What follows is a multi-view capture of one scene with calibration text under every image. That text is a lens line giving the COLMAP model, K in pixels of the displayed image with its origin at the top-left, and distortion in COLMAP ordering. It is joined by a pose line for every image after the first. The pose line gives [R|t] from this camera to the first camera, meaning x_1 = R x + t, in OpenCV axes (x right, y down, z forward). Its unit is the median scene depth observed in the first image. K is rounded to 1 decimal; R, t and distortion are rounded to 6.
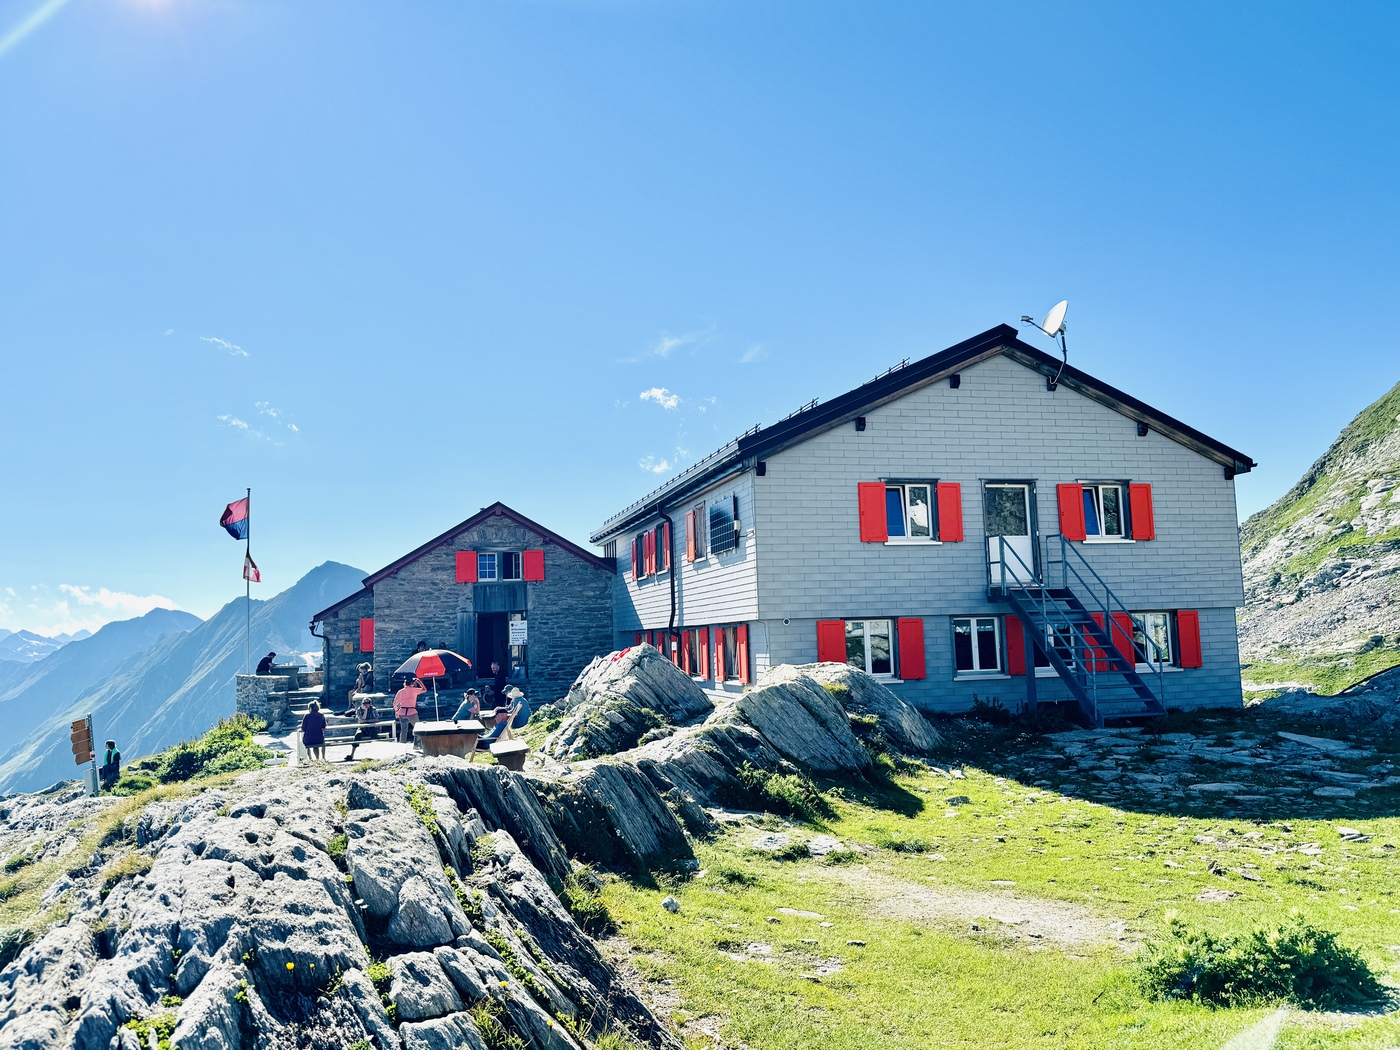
lens RADIAL K [[985.3, 0, 700.0], [0, 985.3, 525.0], [0, 0, 1]] dist [0.089154, -0.001864]
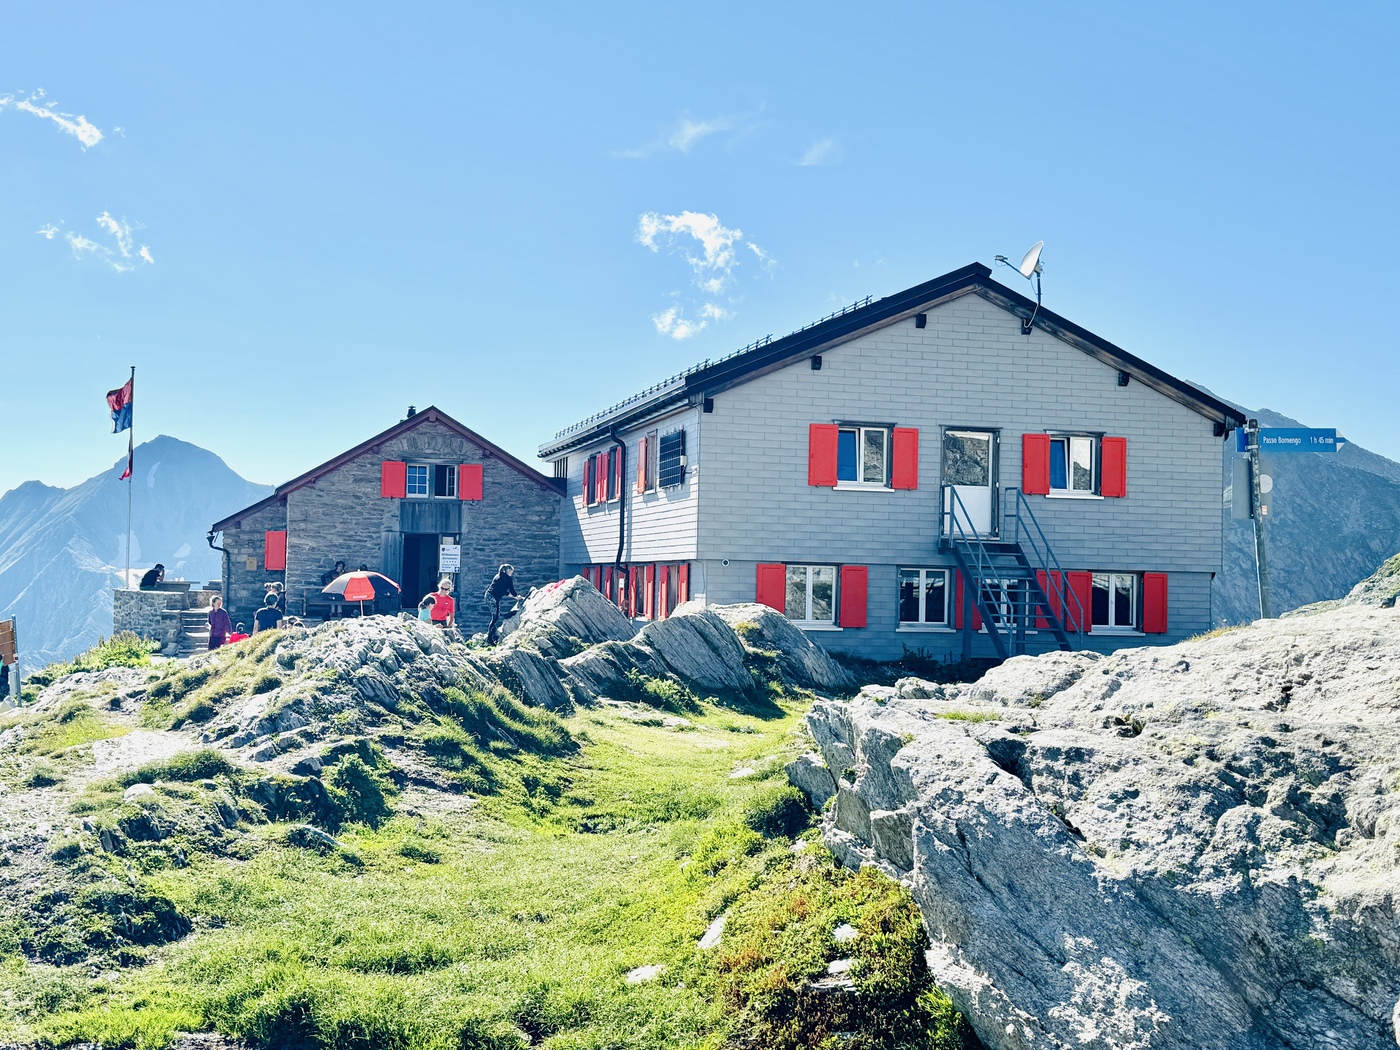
lens RADIAL K [[1790.2, 0, 700.0], [0, 1790.2, 525.0], [0, 0, 1]] dist [0.077158, -0.001406]
pose [[0.997937, 0.054940, -0.033231, 0.111659], [-0.052112, 0.995376, 0.080692, -0.076648], [0.037511, -0.078793, 0.996185, -0.724390]]
